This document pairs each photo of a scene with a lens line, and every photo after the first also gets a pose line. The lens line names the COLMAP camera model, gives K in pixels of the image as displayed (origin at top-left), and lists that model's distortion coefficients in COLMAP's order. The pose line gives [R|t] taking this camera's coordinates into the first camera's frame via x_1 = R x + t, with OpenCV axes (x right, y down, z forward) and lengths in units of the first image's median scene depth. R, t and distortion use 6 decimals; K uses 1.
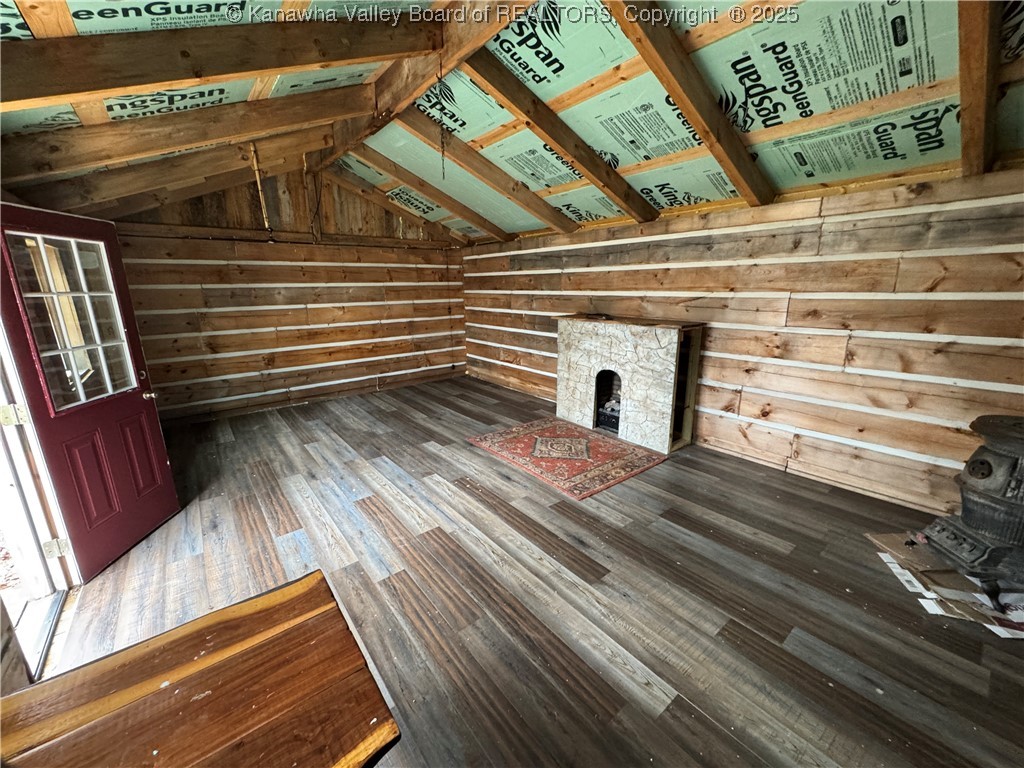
lens RADIAL K [[407.6, 0, 512.0], [0, 407.6, 384.0], [0, 0, 1]] dist [-0.002252, -0.000010]
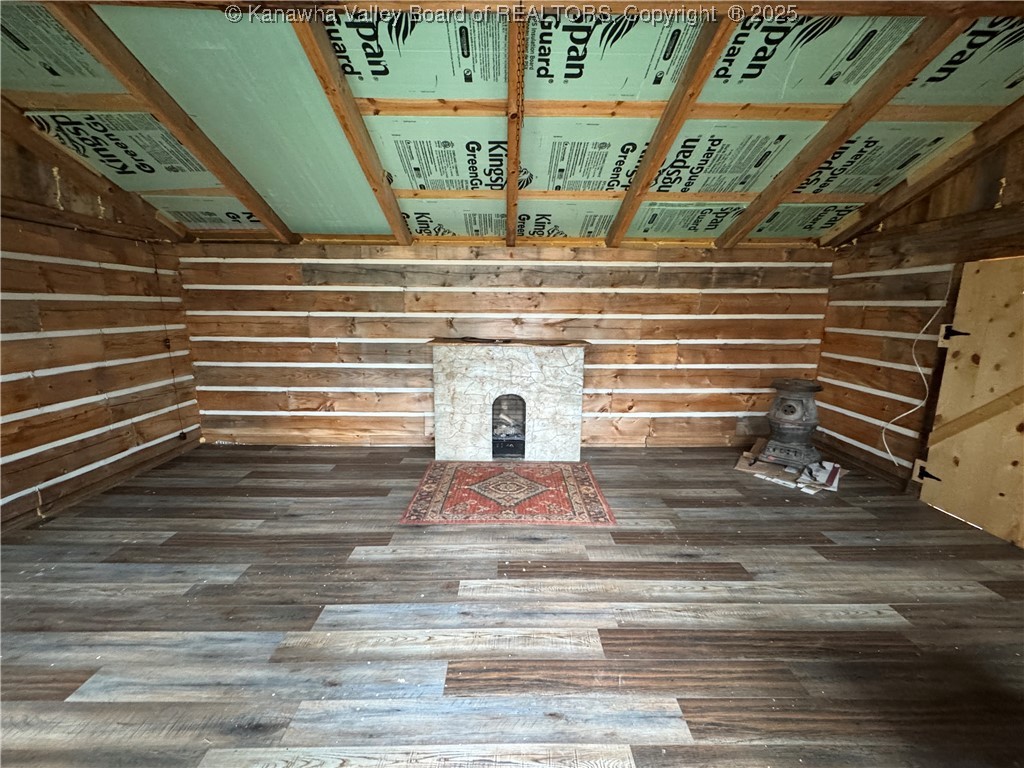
lens RADIAL K [[407.6, 0, 512.0], [0, 407.6, 384.0], [0, 0, 1]] dist [-0.002252, -0.000010]
pose [[0.614605, -0.129312, 0.778164, -0.429372], [0.171930, 0.984716, 0.027843, -0.071512], [-0.769871, 0.116677, 0.627443, 0.332129]]
